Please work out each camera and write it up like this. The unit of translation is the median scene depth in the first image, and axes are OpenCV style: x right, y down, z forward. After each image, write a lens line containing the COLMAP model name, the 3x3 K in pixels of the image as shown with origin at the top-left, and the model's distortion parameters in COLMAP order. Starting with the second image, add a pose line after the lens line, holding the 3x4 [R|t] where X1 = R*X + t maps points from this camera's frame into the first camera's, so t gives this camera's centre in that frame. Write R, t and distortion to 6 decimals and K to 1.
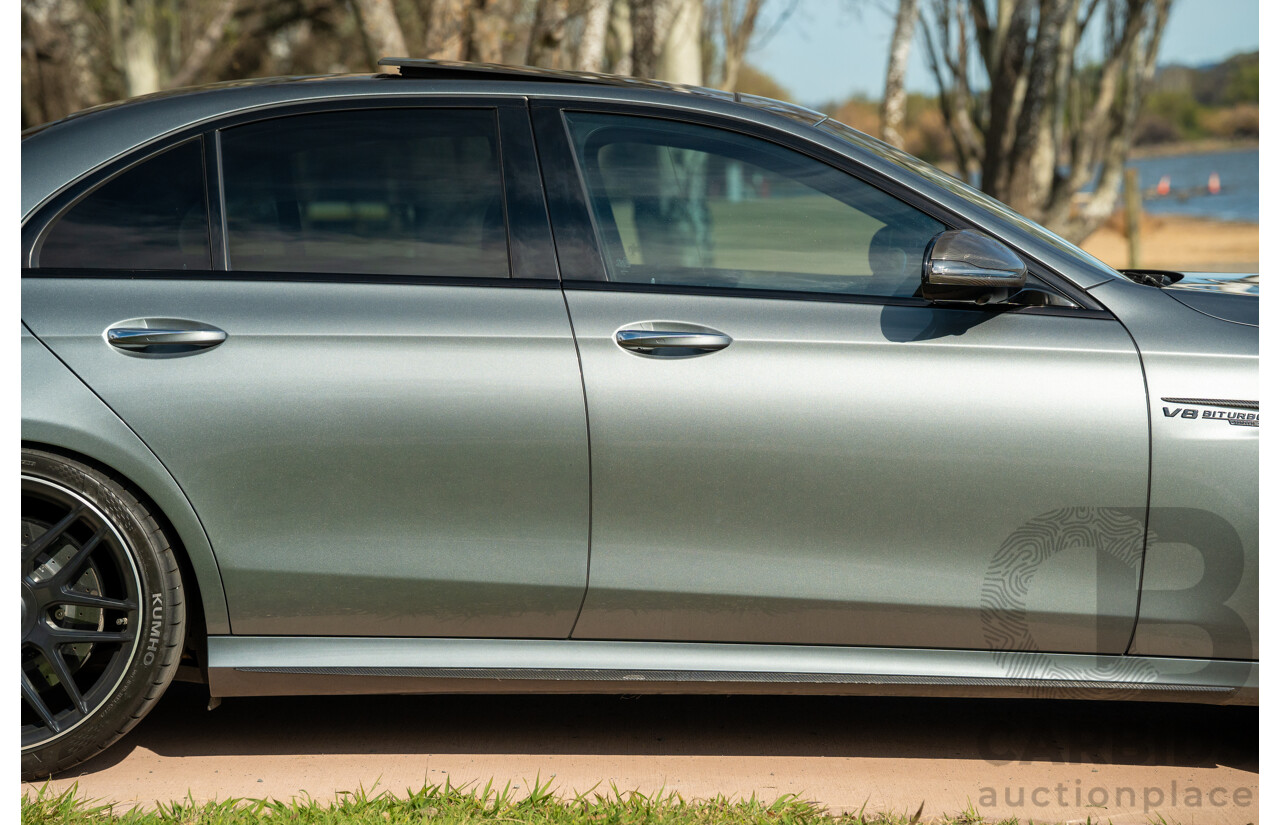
lens RADIAL K [[3721.9, 0, 624.9], [0, 3721.9, 399.1], [0, 0, 1]] dist [1.054800, 8.221662]
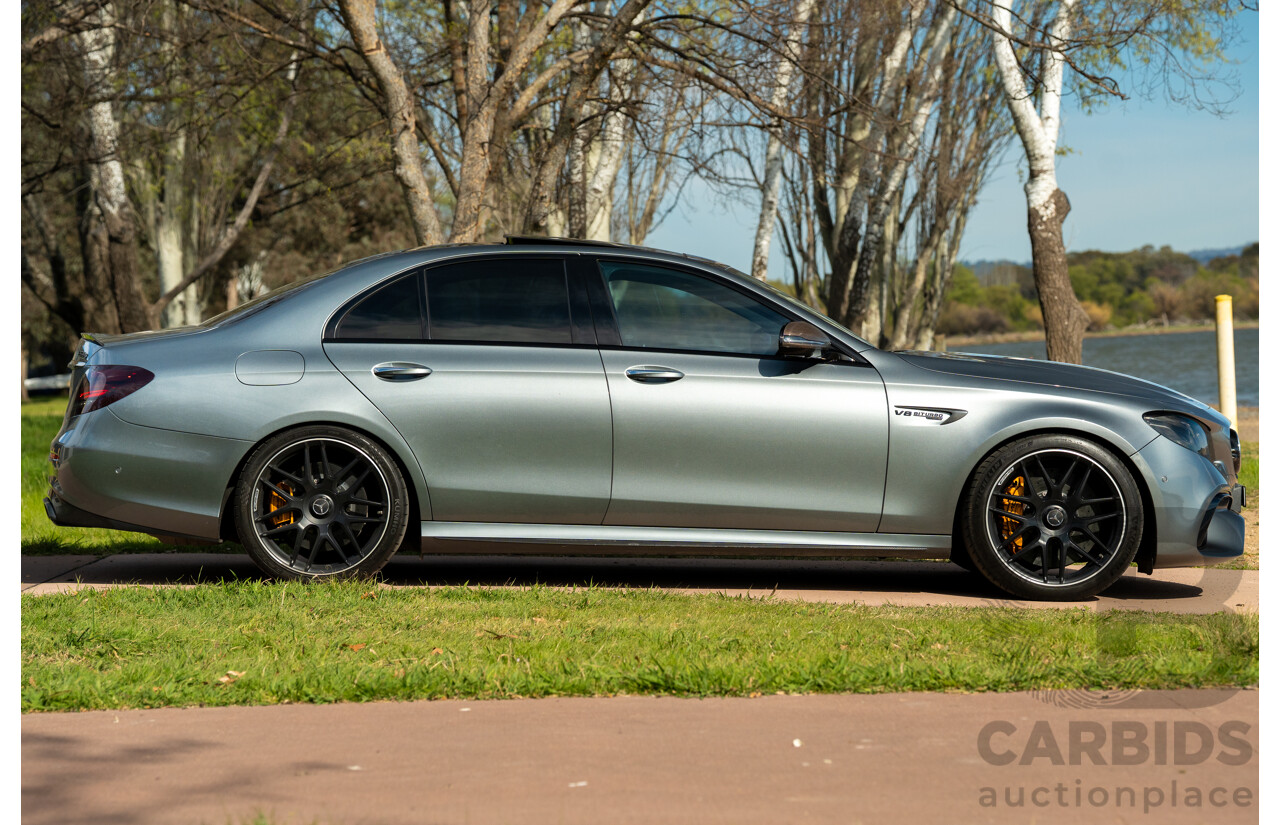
lens RADIAL K [[3948.5, 0, 622.7], [0, 3948.5, 415.8], [0, 0, 1]] dist [1.322440, 2.605268]
pose [[0.999217, 0.008543, 0.038636, -0.085131], [-0.006644, 0.998775, -0.049030, 0.109071], [-0.039008, 0.048735, 0.998050, -1.099327]]
